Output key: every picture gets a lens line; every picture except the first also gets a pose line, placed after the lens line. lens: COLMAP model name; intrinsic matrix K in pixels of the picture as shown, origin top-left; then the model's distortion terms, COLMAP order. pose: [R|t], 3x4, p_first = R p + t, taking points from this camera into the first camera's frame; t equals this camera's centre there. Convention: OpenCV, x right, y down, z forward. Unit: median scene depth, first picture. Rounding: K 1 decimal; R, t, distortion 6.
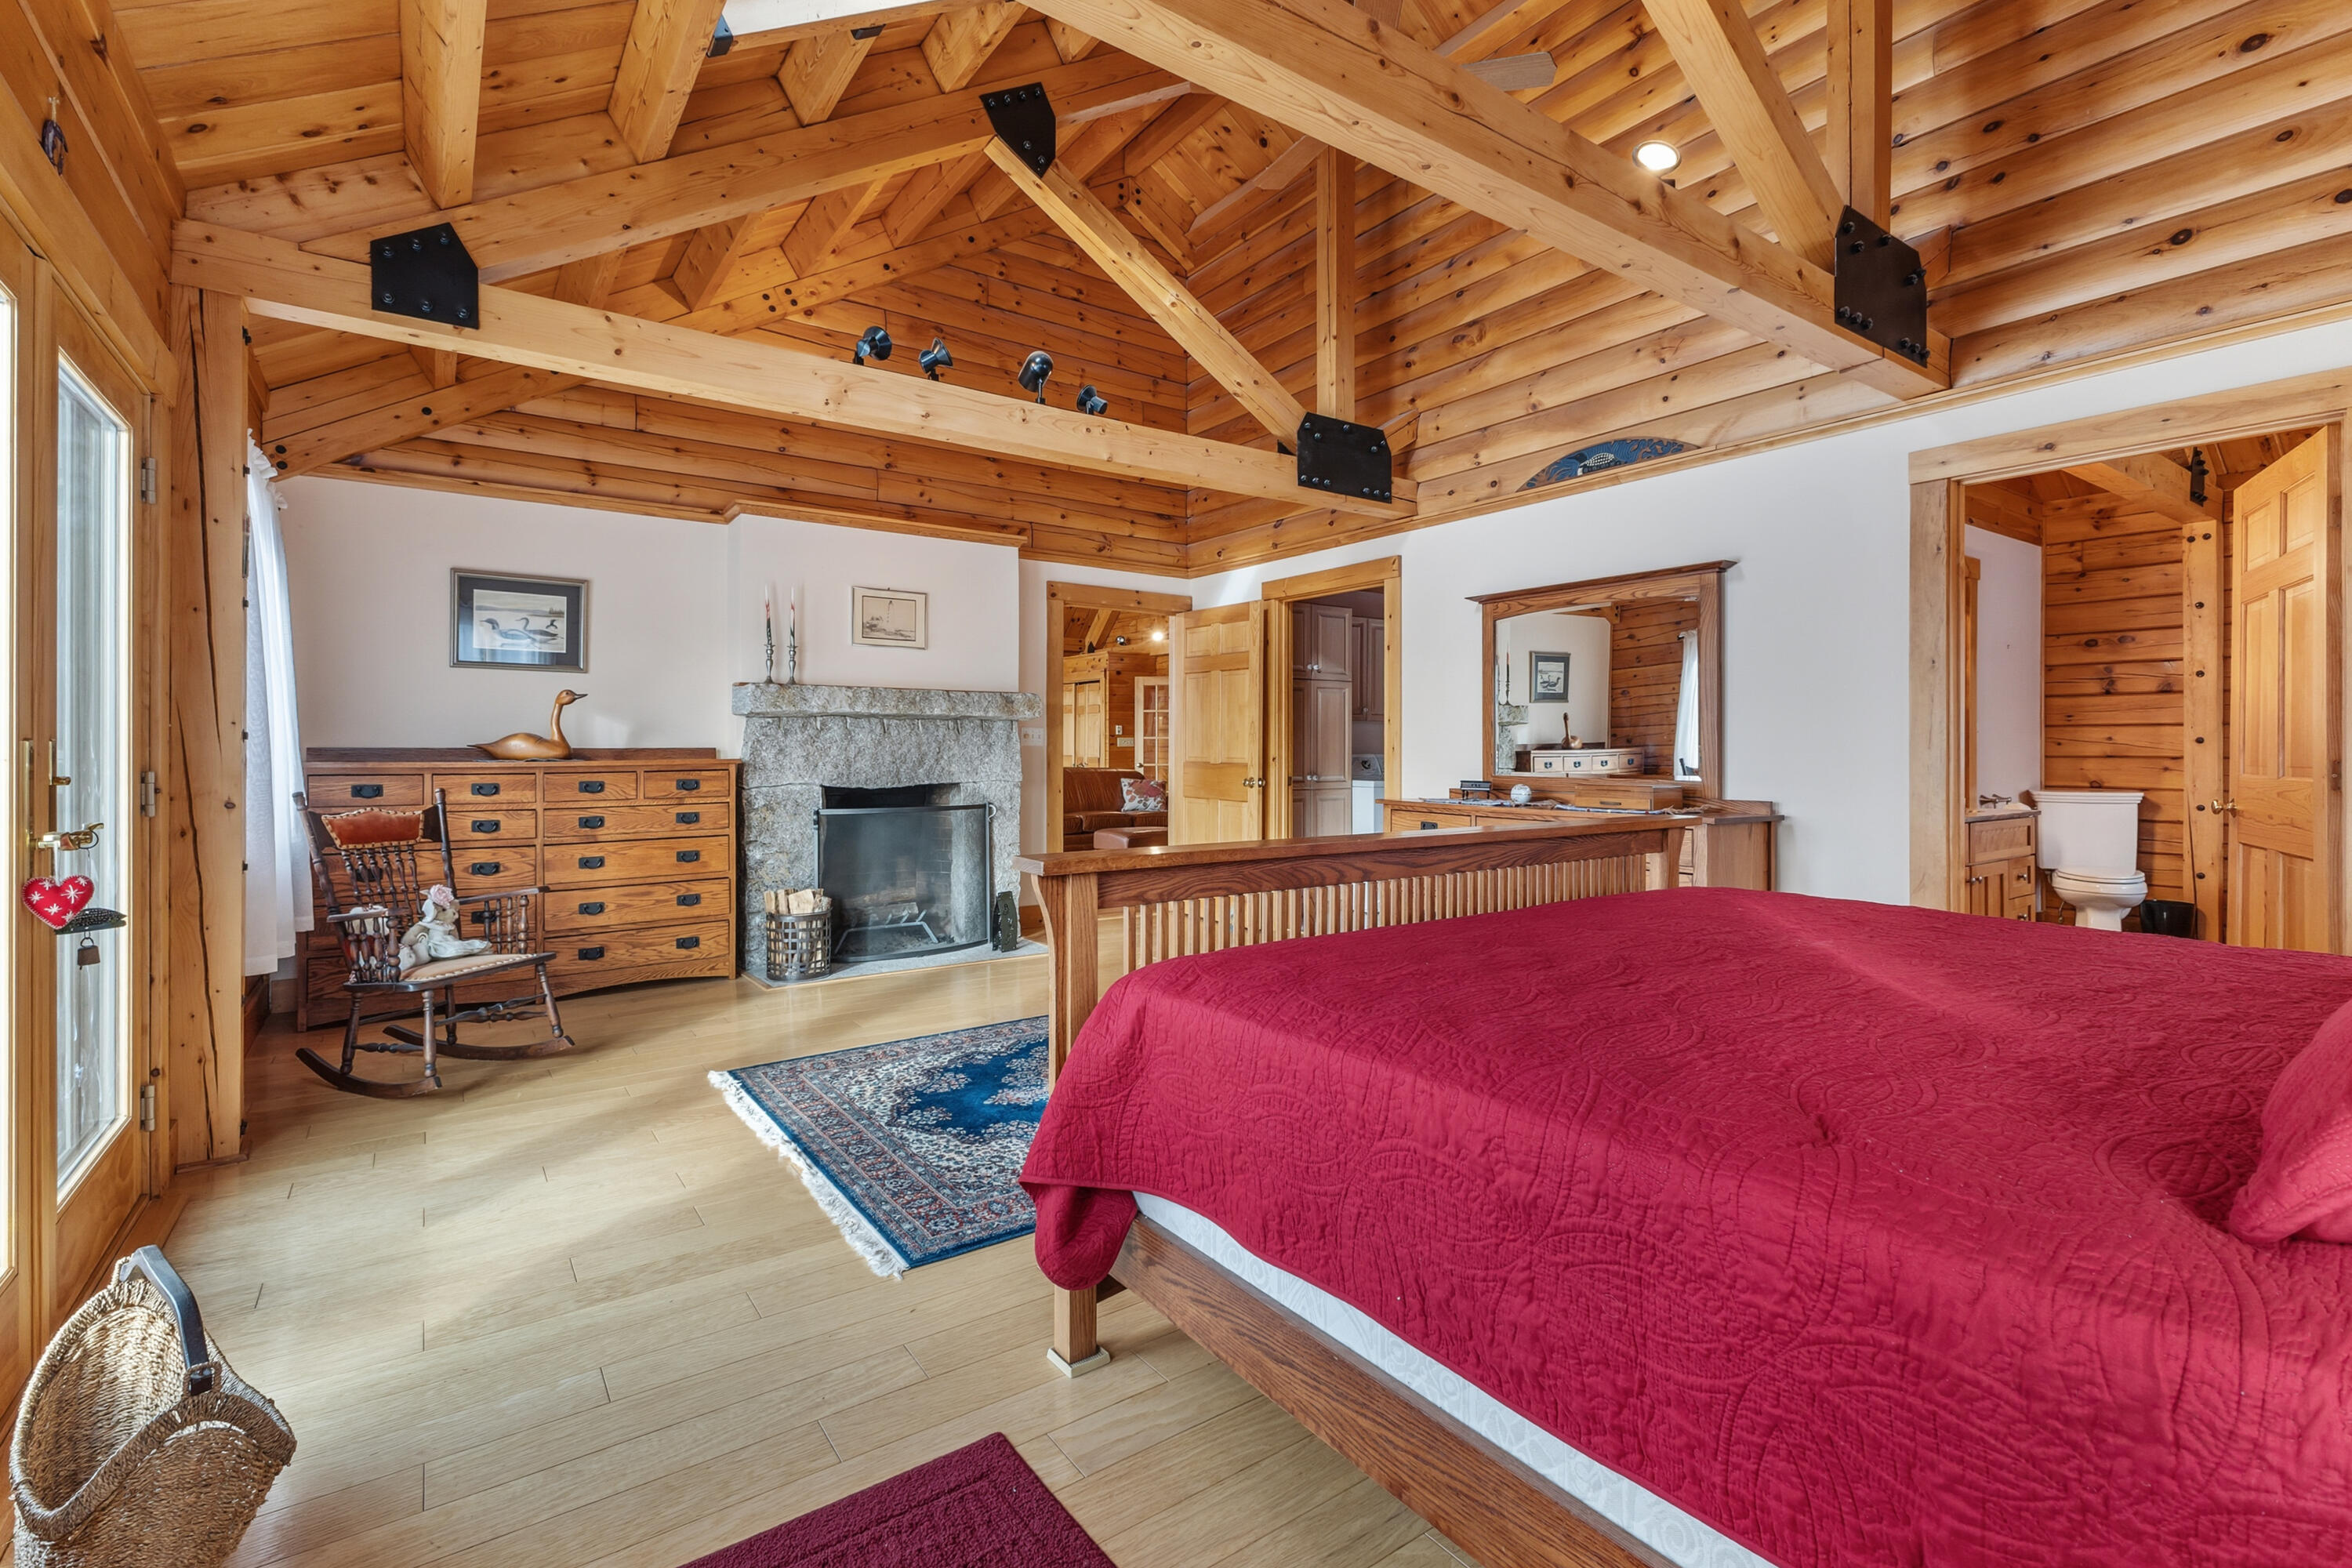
lens RADIAL K [[1058.1, 0, 1179.1], [0, 1058.1, 748.0], [0, 0, 1]] dist [0.010254, -0.004205]
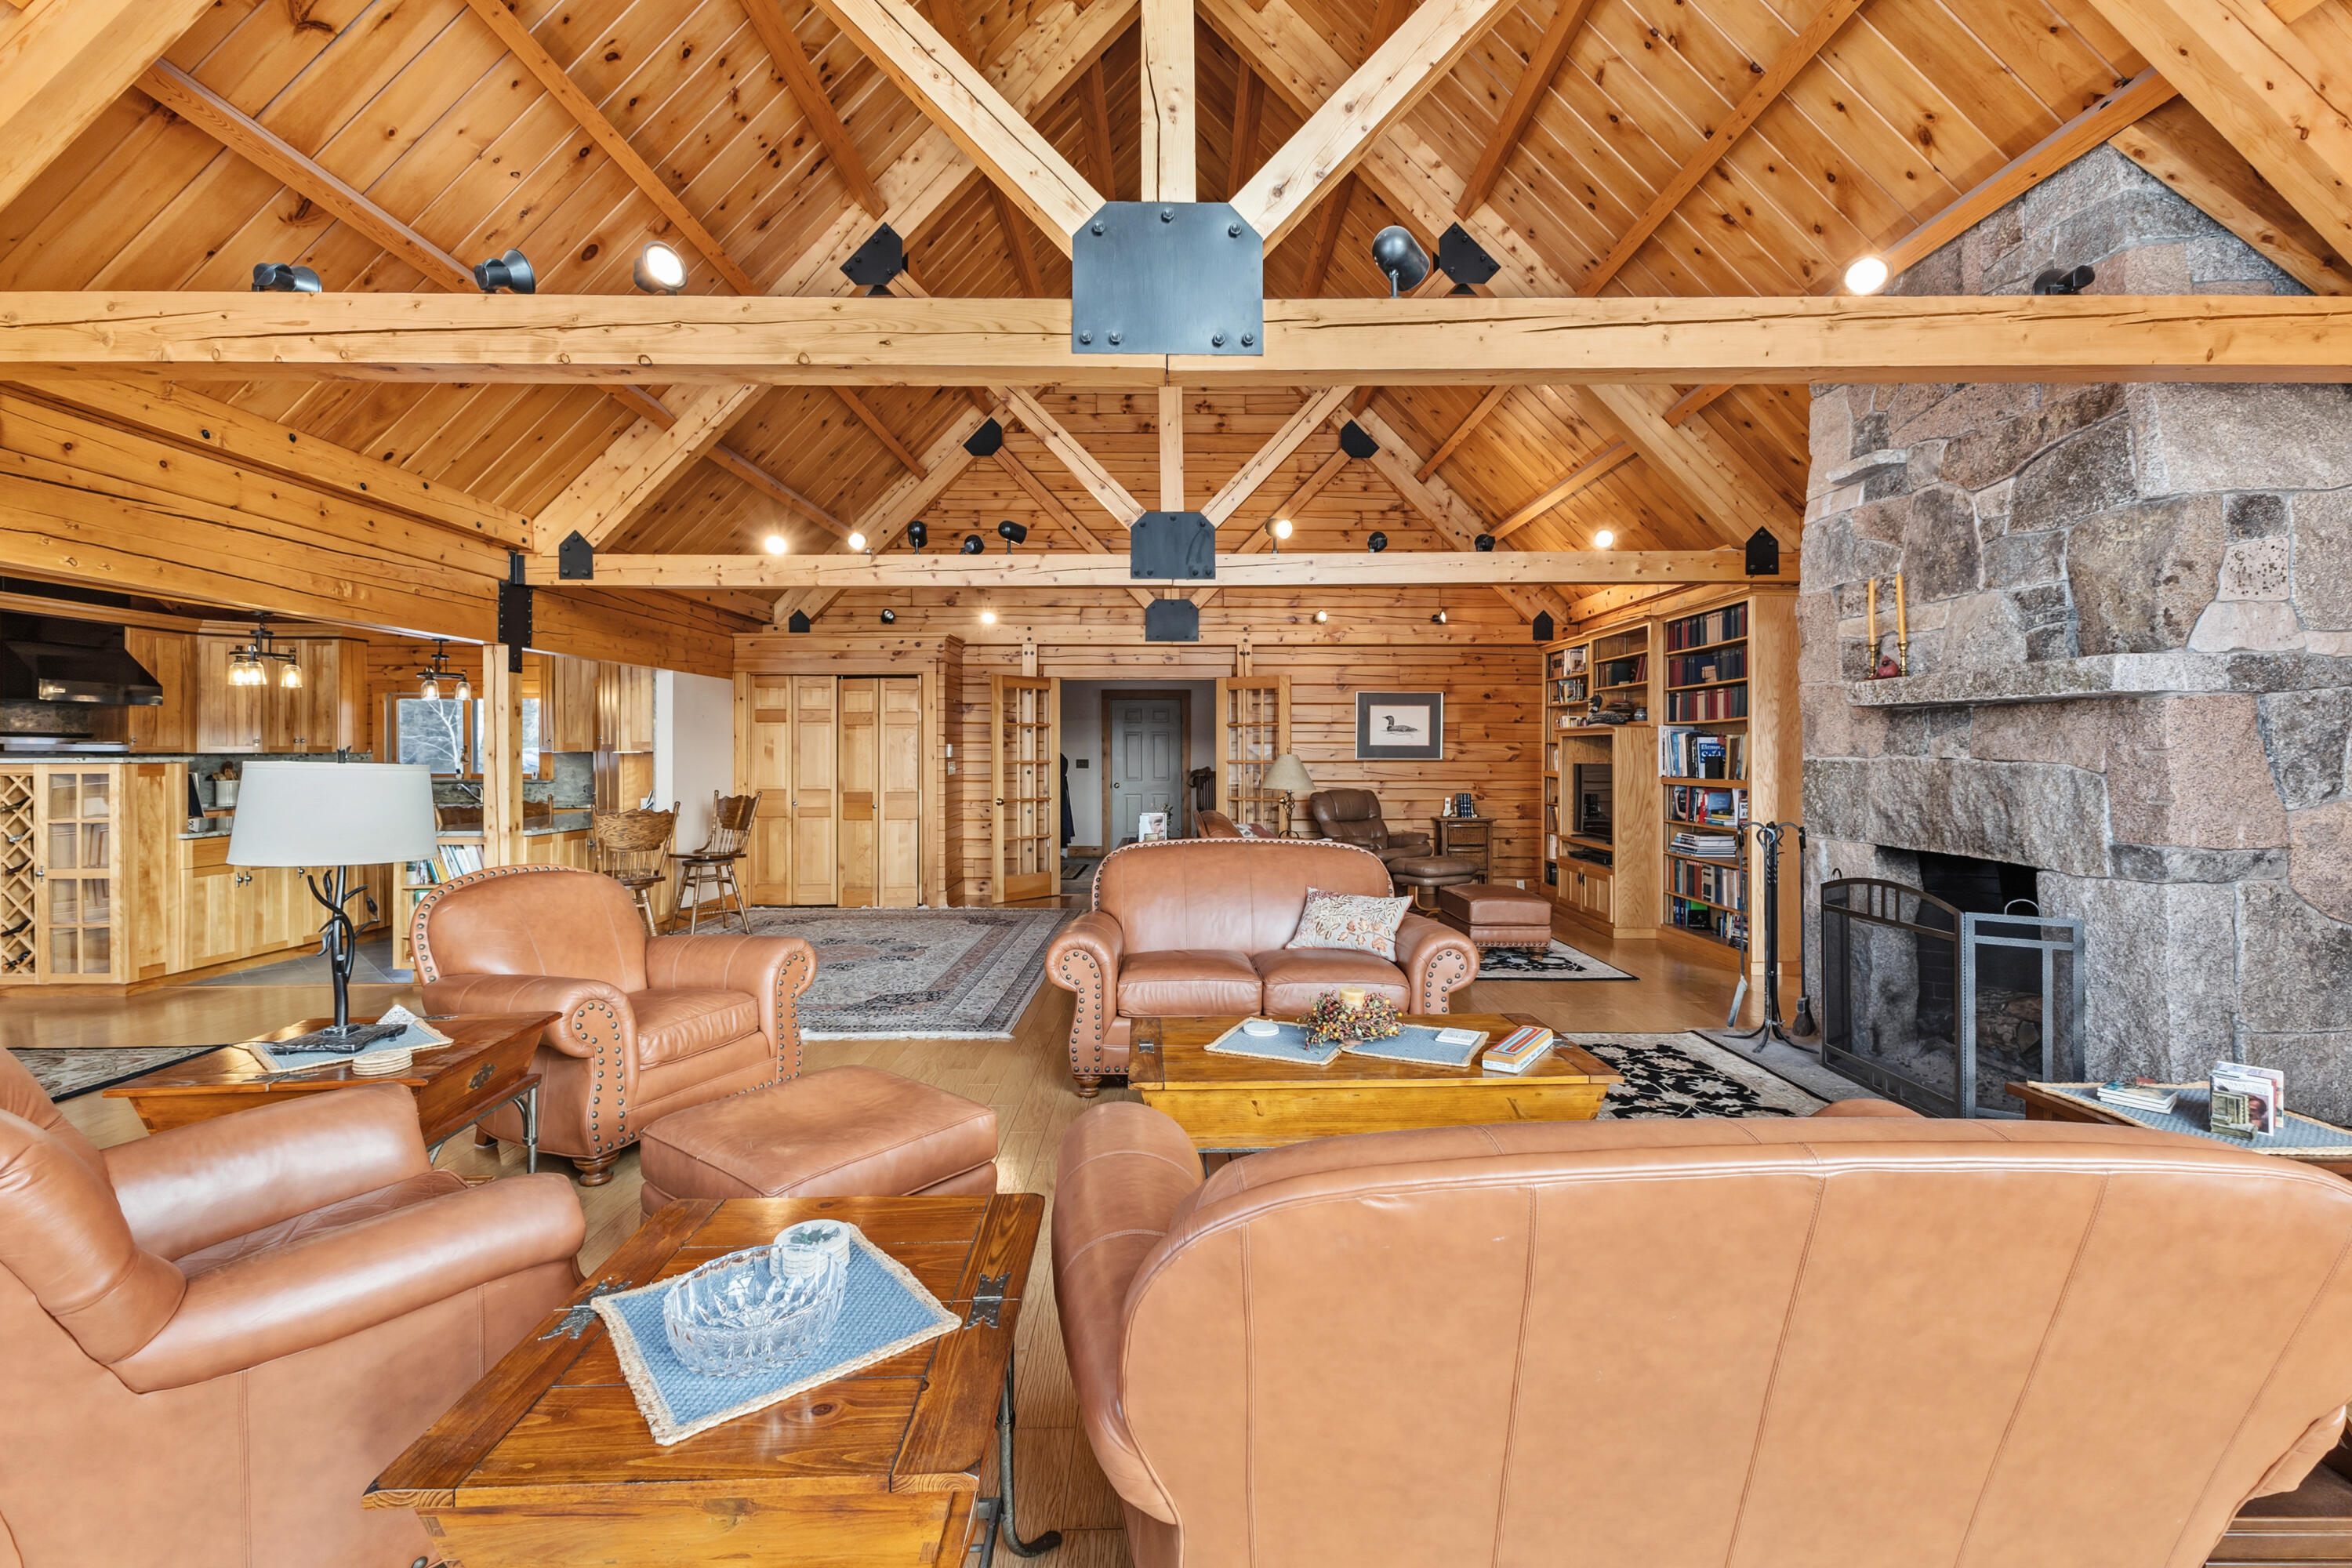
lens RADIAL K [[1034.0, 0, 1181.0], [0, 1034.0, 755.6], [0, 0, 1]] dist [0.007659, 0.000363]
pose [[0.569926, -0.002402, 0.821692, -1.454725], [0.000940, 0.999997, 0.002271, -0.043186], [-0.821695, -0.000521, 0.569927, 1.417759]]
